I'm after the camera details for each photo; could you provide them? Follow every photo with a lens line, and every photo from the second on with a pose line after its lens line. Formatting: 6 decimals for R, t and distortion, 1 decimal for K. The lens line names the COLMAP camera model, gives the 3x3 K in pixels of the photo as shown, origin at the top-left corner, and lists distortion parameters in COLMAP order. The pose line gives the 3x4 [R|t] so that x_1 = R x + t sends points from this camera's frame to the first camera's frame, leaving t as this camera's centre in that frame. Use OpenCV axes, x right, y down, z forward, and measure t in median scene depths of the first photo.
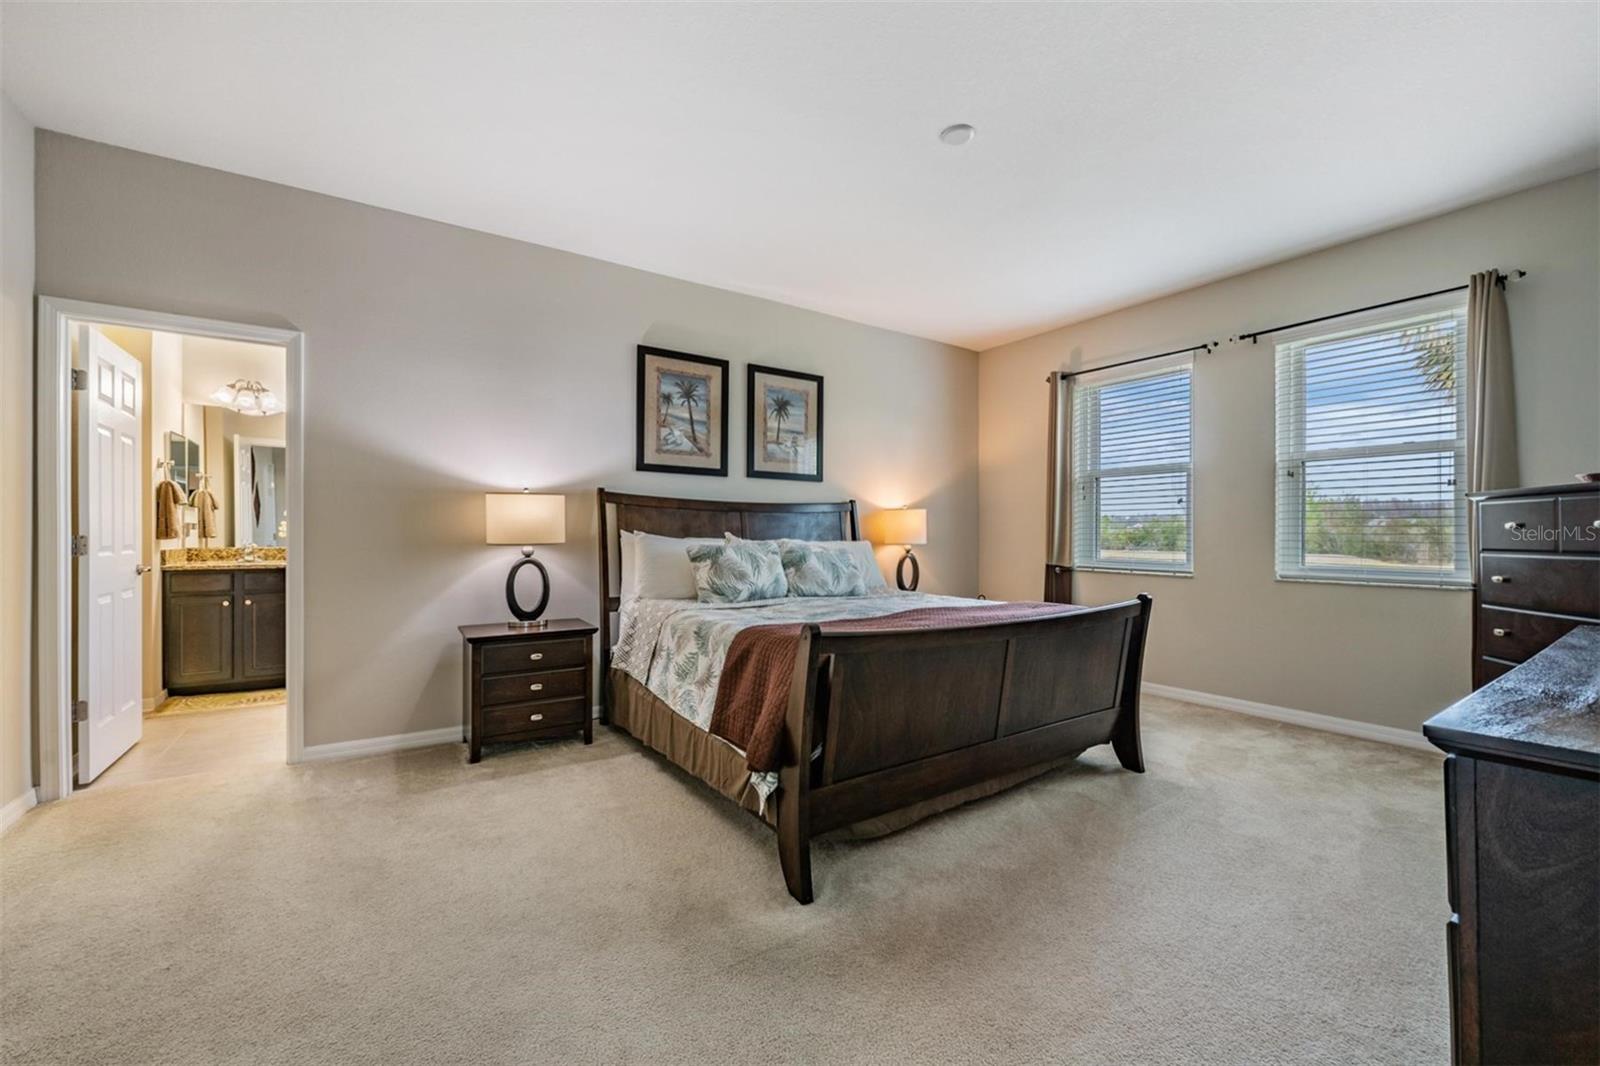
lens RADIAL K [[638.4, 0, 802.6], [0, 638.4, 538.5], [0, 0, 1]] dist [-0.012669, -0.001402]
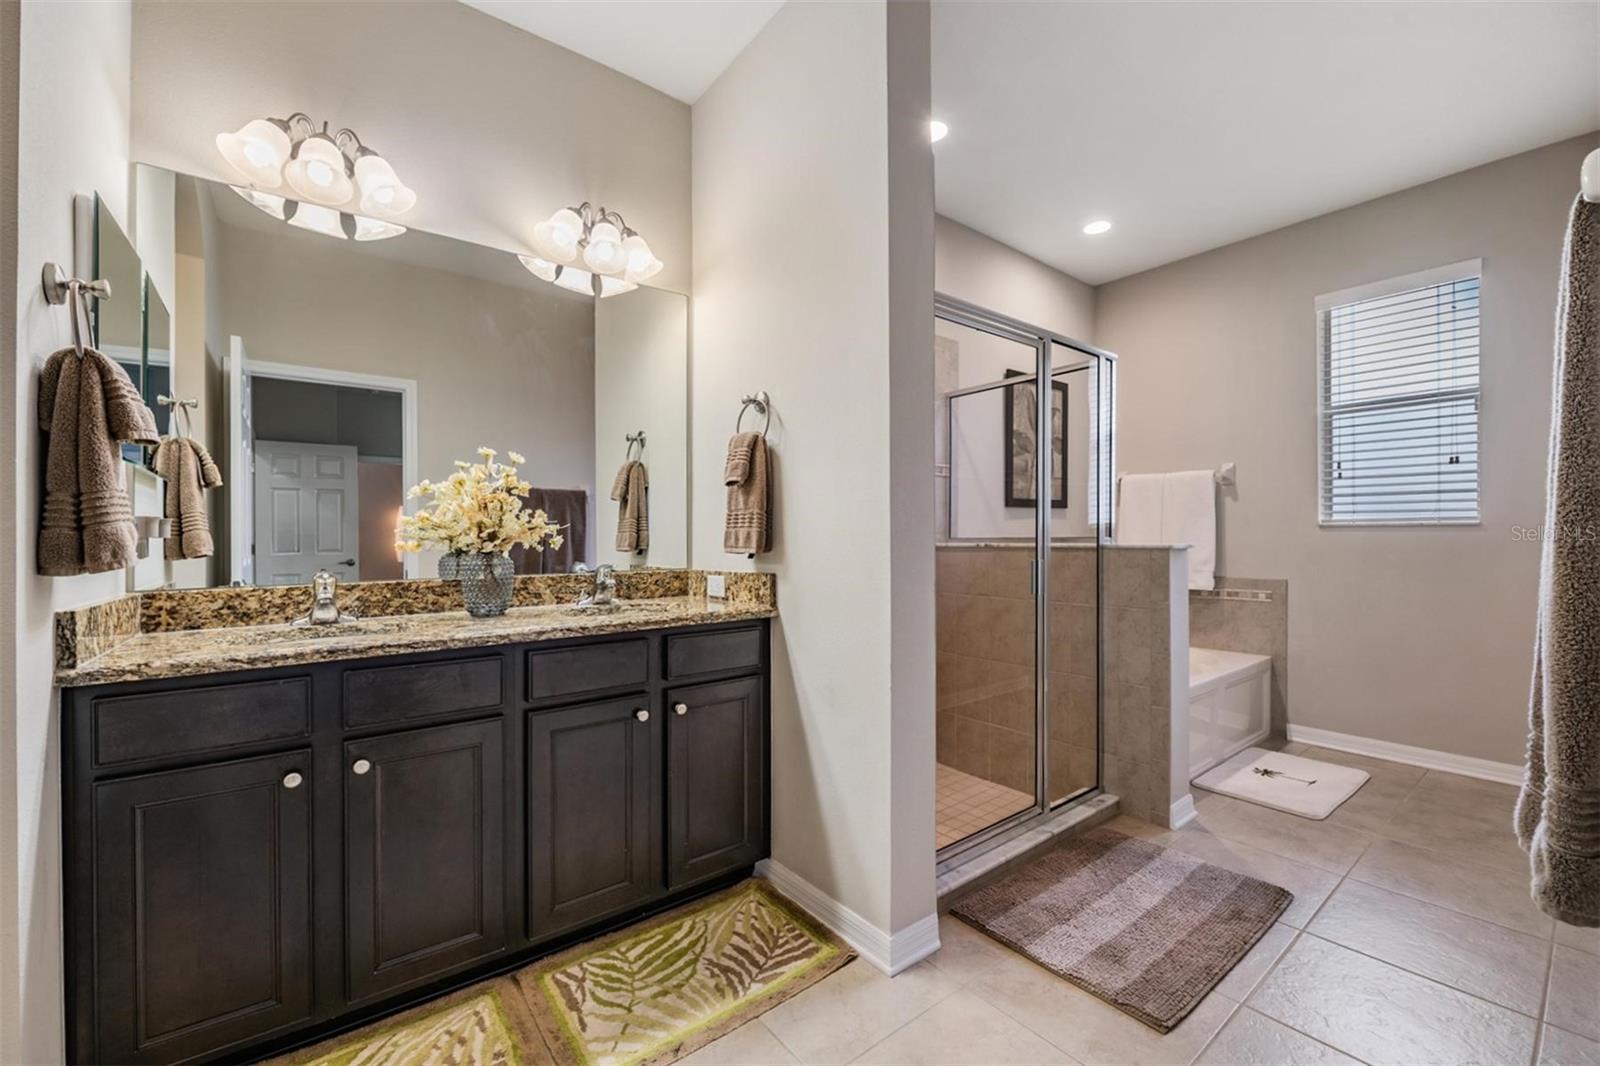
lens RADIAL K [[638.4, 0, 813.6], [0, 638.4, 531.8], [0, 0, 1]] dist [-0.012669, -0.001402]
pose [[0.996212, -0.013212, 0.085946, -0.695602], [0.014258, 0.999831, -0.011574, -0.008417], [-0.085779, 0.012756, 0.996233, 0.682120]]
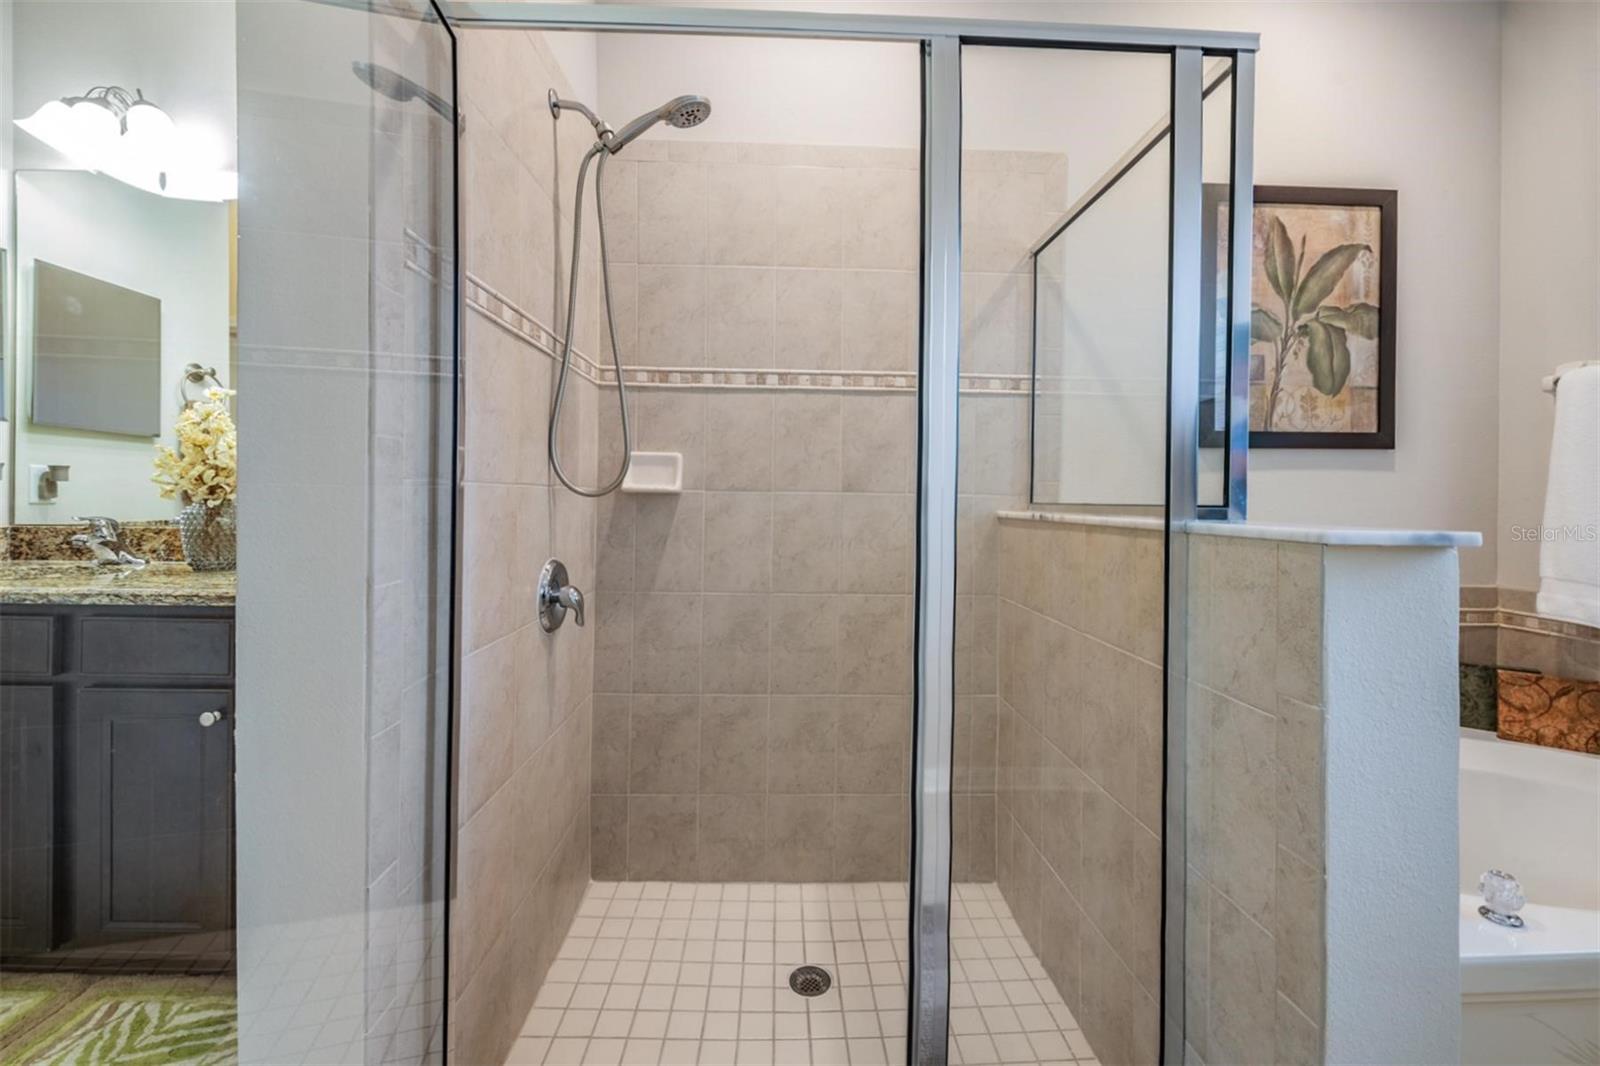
lens RADIAL K [[638.4, 0, 792.1], [0, 638.4, 497.9], [0, 0, 1]] dist [-0.012669, -0.001402]
pose [[0.854062, 0.006329, -0.520133, -0.381714], [-0.011034, 0.999921, -0.005952, -0.006169], [0.520055, 0.010822, 0.854064, 0.970703]]
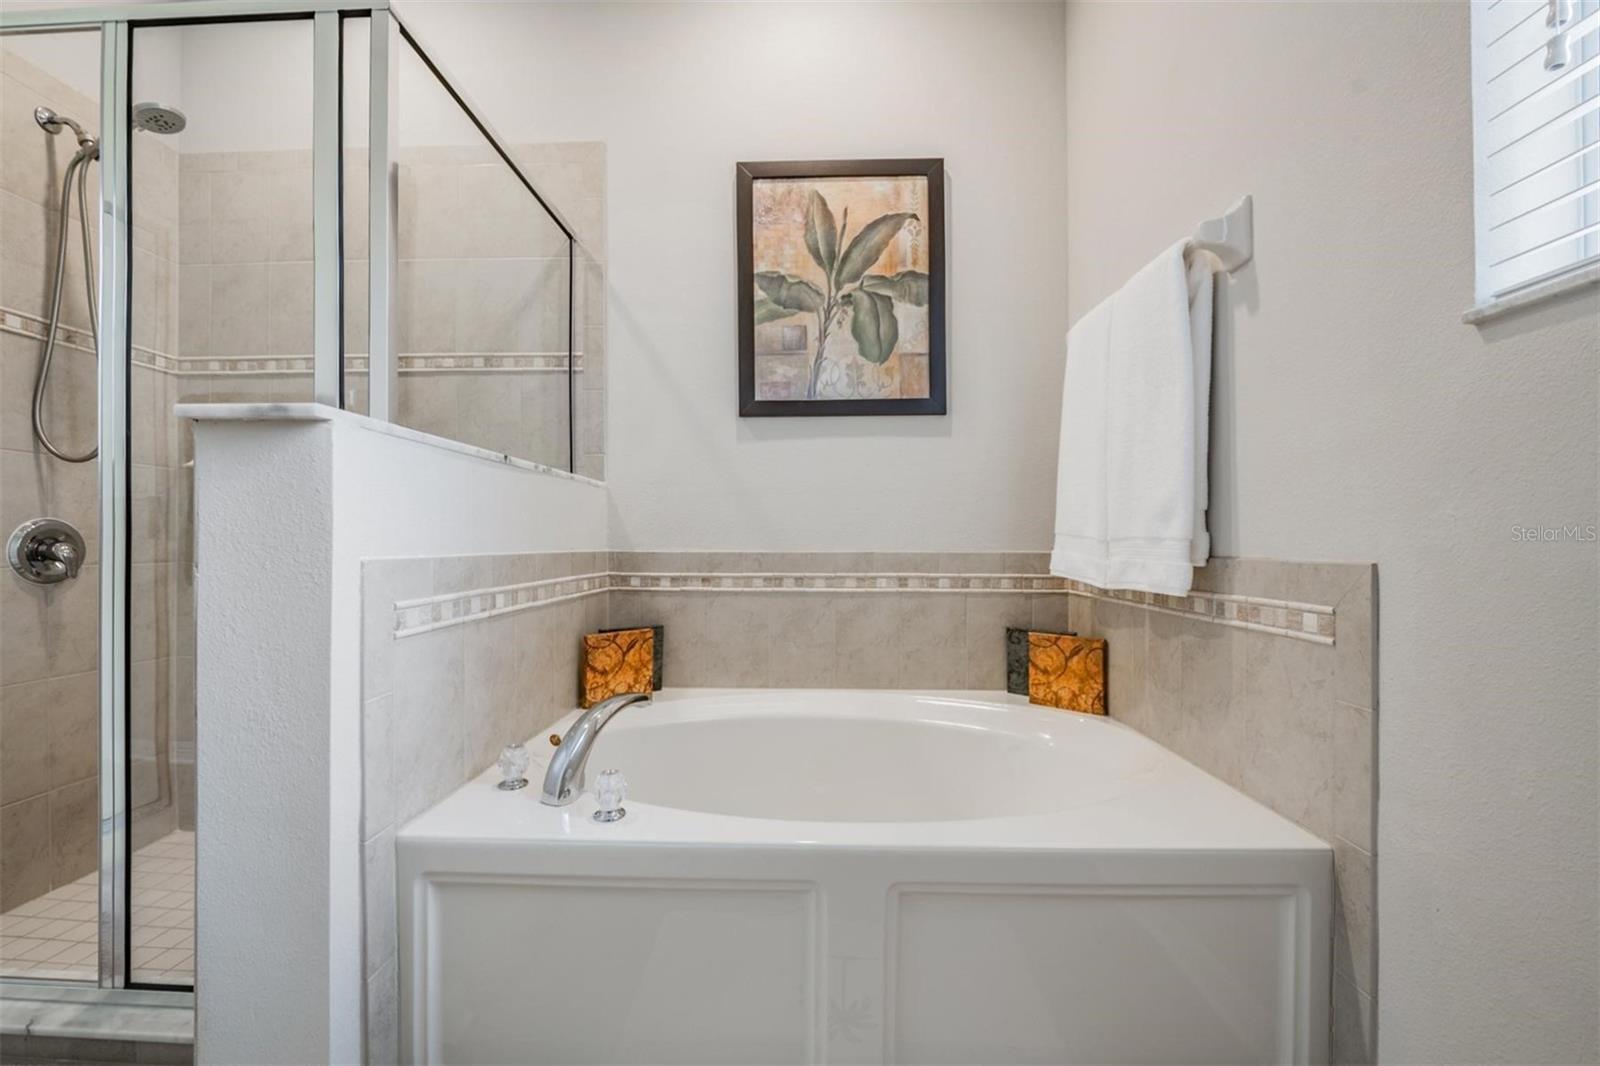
lens RADIAL K [[638.4, 0, 799.4], [0, 638.4, 525.3], [0, 0, 1]] dist [-0.012669, -0.001402]
pose [[0.821446, -0.021041, -0.569898, -0.082881], [0.003720, 0.999496, -0.031541, 0.043616], [0.570274, 0.023789, 0.821110, 1.145341]]
